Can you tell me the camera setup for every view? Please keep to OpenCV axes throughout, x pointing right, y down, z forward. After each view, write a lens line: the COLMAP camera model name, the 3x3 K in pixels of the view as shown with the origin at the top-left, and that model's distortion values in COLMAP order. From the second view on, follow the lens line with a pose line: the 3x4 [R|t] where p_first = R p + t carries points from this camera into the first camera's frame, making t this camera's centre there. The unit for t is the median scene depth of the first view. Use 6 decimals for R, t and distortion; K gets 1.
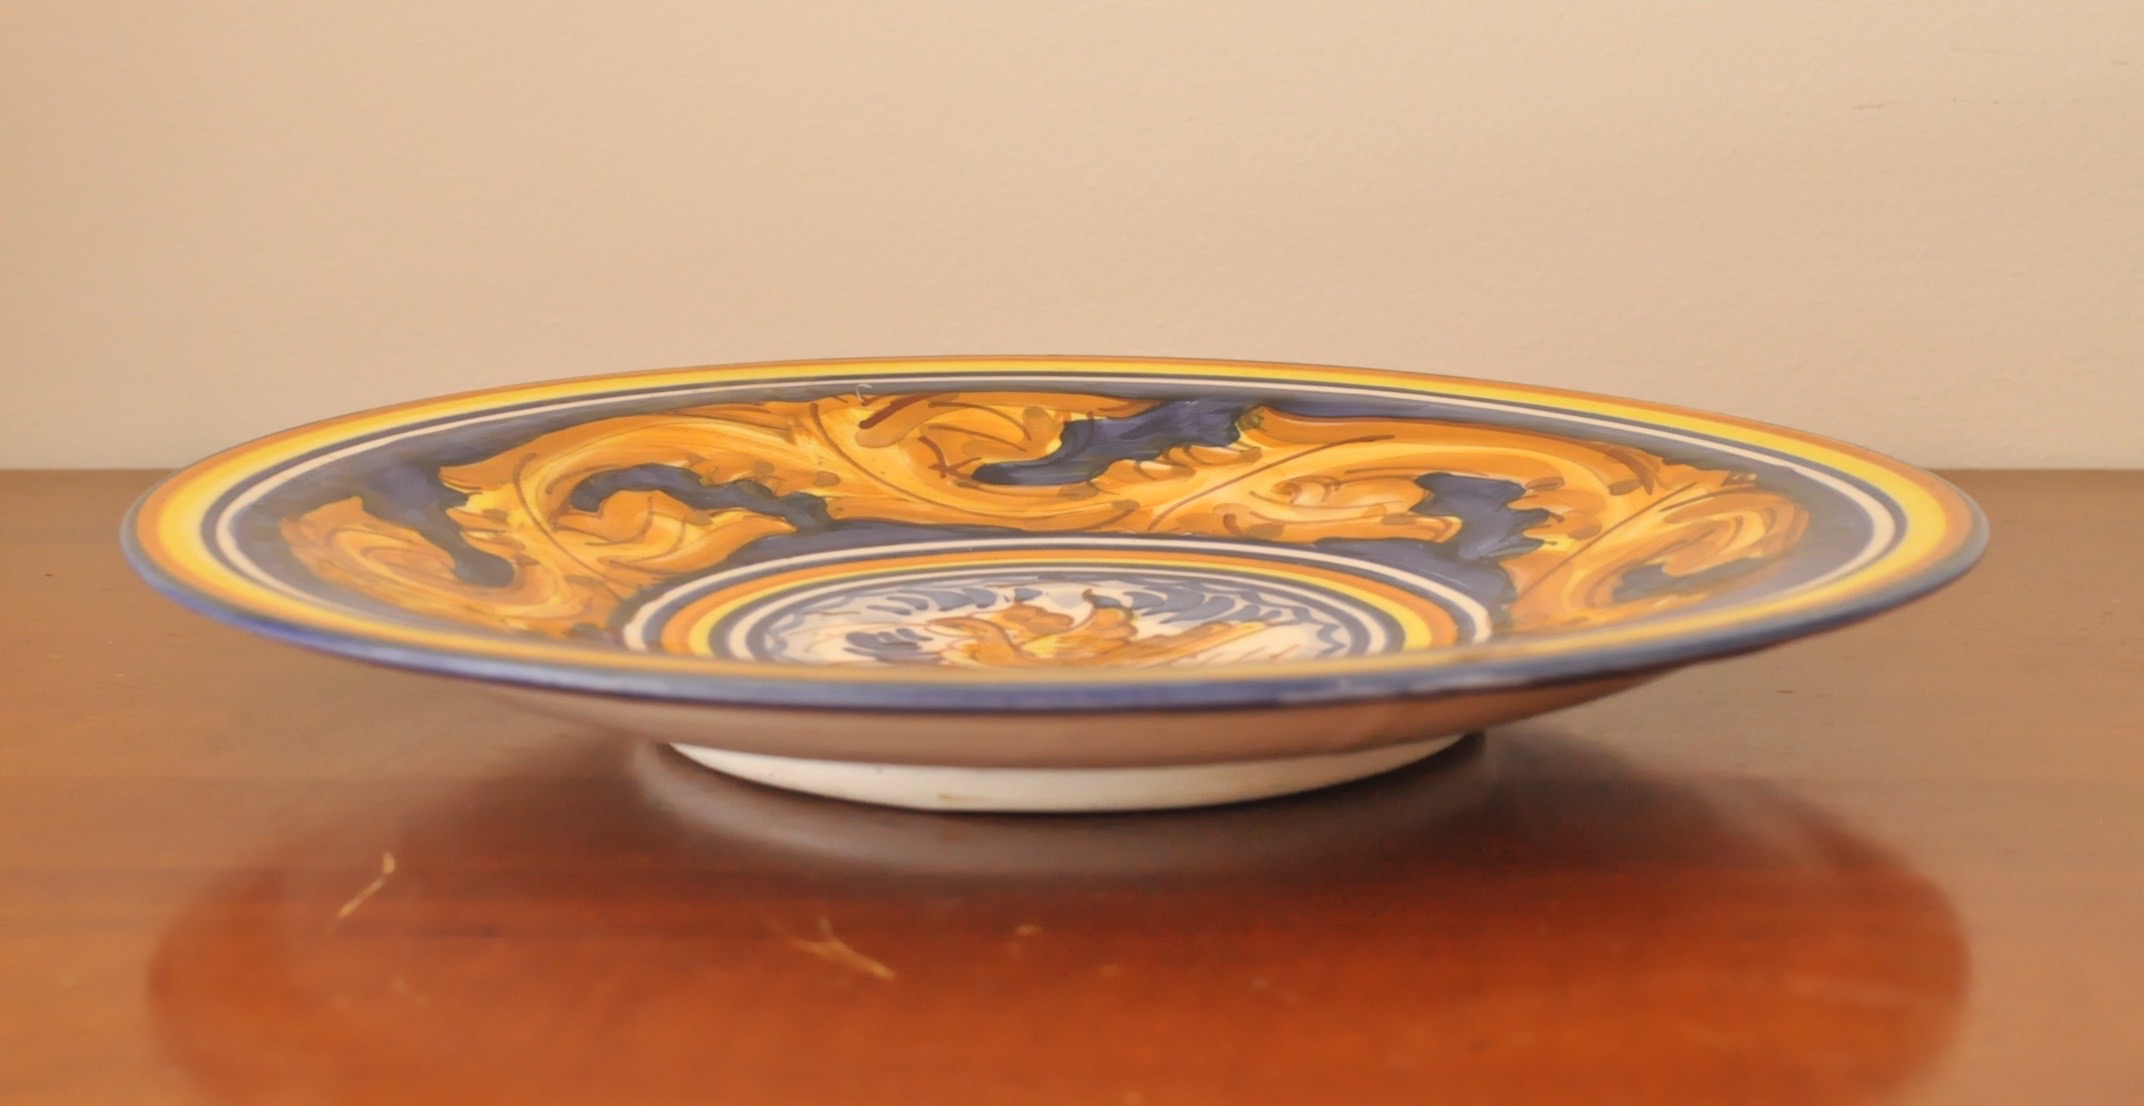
lens RADIAL K [[3347.5, 0, 1072.0], [0, 3347.5, 553.0], [0, 0, 1]] dist [-0.112720, 0.009906]
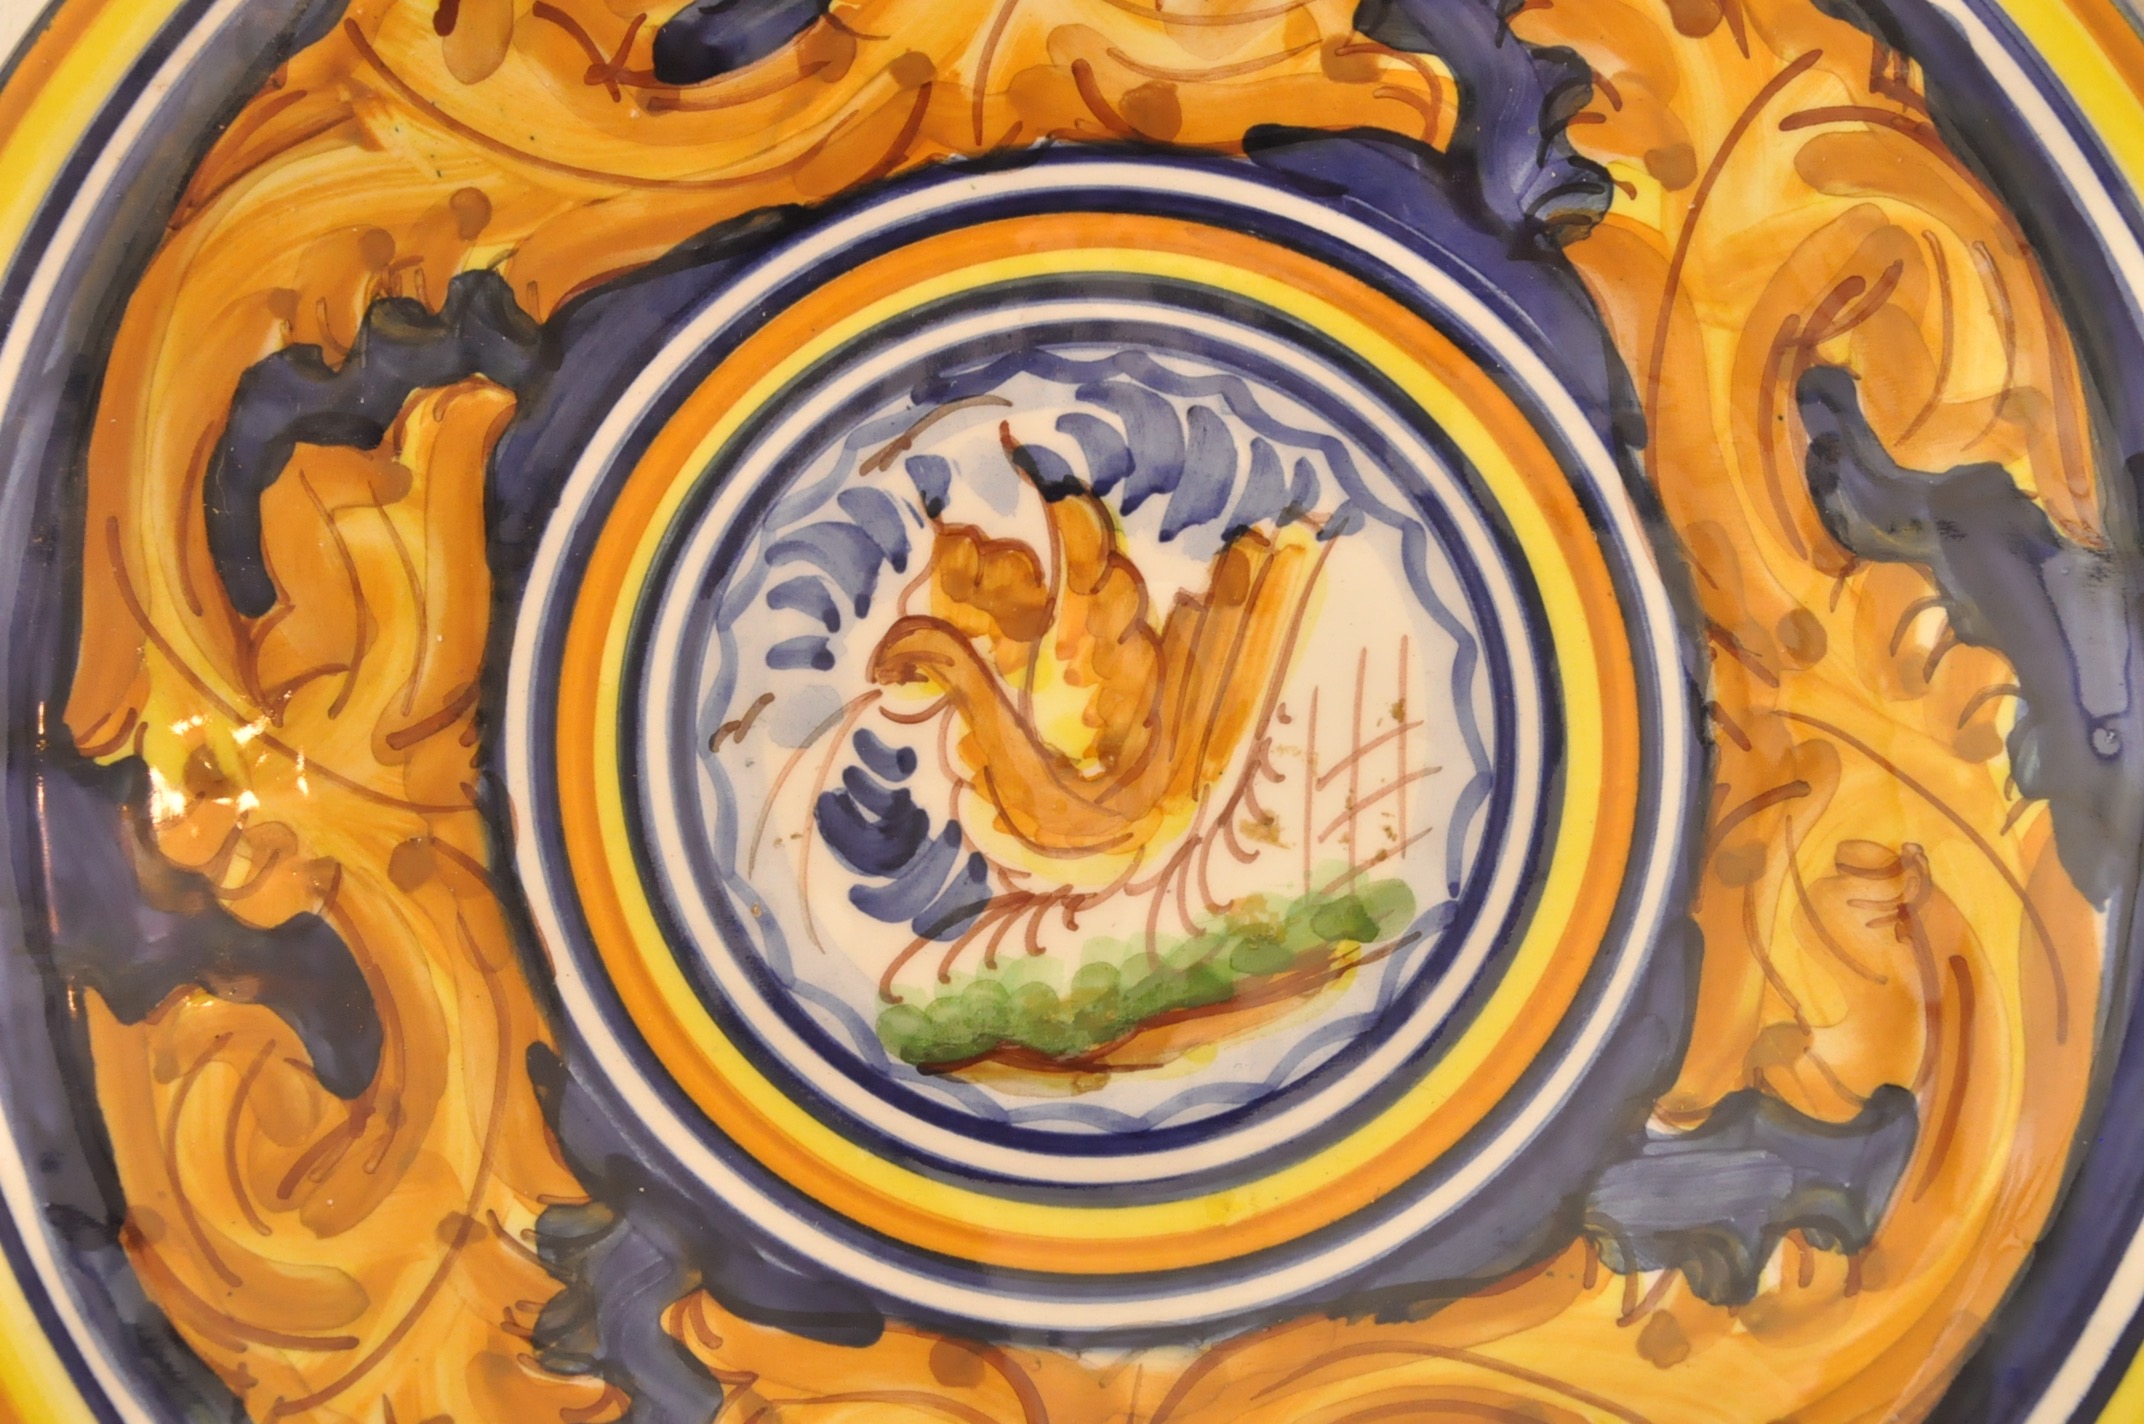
lens RADIAL K [[3322.6, 0, 1072.0], [0, 3322.6, 712.0], [0, 0, 1]] dist [-0.009583, -0.069745]
pose [[0.913407, -0.398889, 0.081087, -0.058011], [0.071514, 0.353370, 0.932746, -0.572295], [-0.400716, -0.846178, 0.351297, 0.651365]]
